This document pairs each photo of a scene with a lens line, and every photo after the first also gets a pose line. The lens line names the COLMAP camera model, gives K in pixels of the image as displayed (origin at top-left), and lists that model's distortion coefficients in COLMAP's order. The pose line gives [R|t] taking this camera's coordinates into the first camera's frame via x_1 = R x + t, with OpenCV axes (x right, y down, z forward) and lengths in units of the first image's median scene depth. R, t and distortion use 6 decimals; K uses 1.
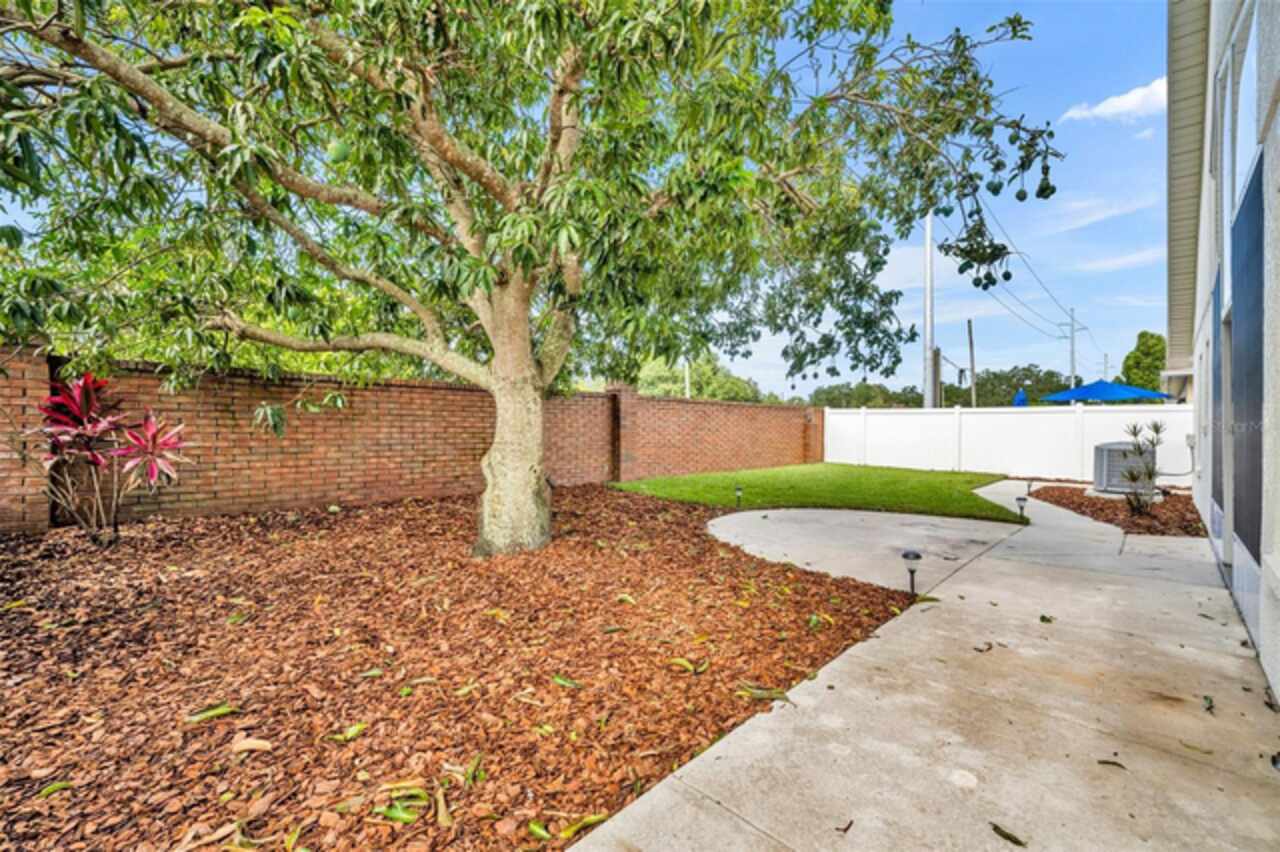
lens RADIAL K [[521.2, 0, 639.6], [0, 521.2, 429.1], [0, 0, 1]] dist [0.000789, 0.000440]
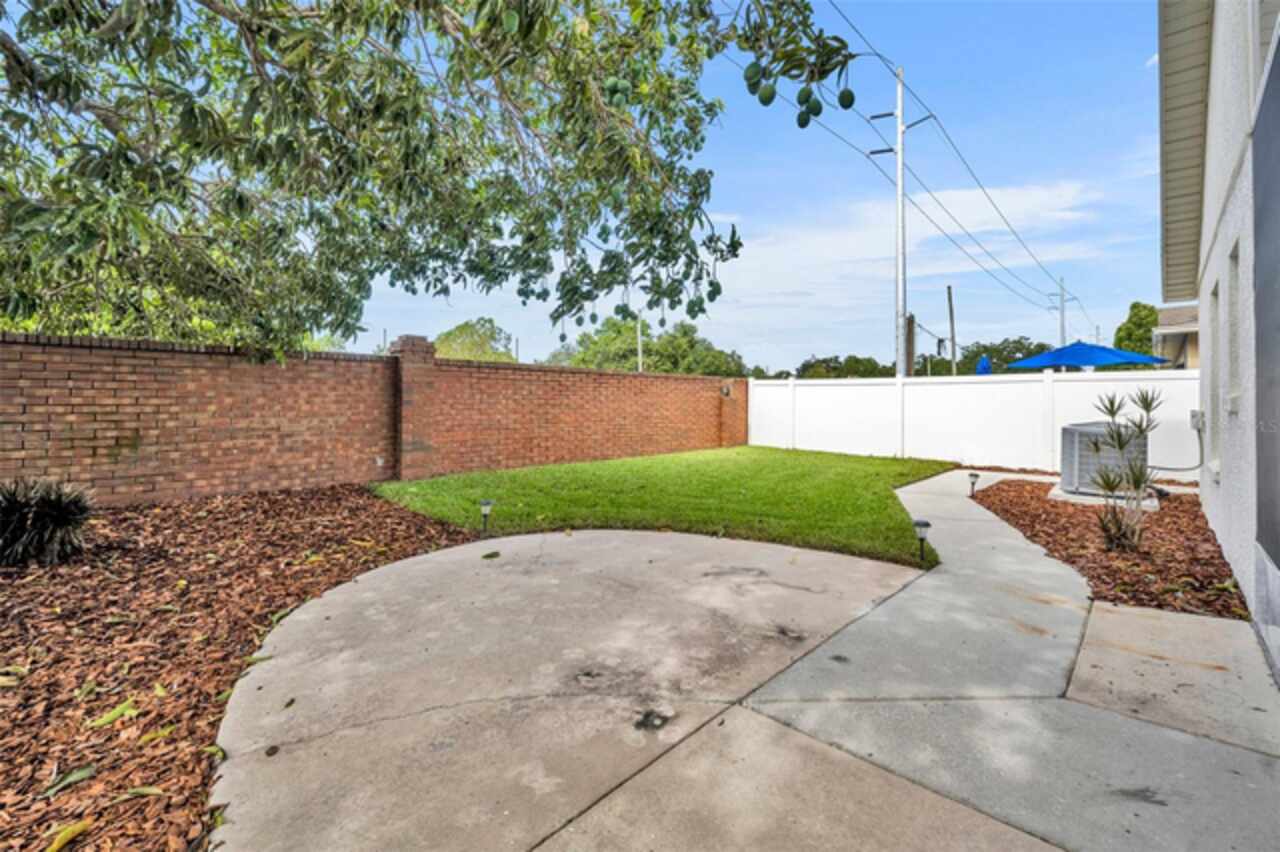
lens RADIAL K [[521.2, 0, 644.5], [0, 521.2, 400.2], [0, 0, 1]] dist [0.000789, 0.000440]
pose [[0.999933, -0.003506, 0.011001, 0.292573], [0.003598, 0.999959, -0.008357, -0.001037], [-0.010971, 0.008396, 0.999905, 0.292545]]
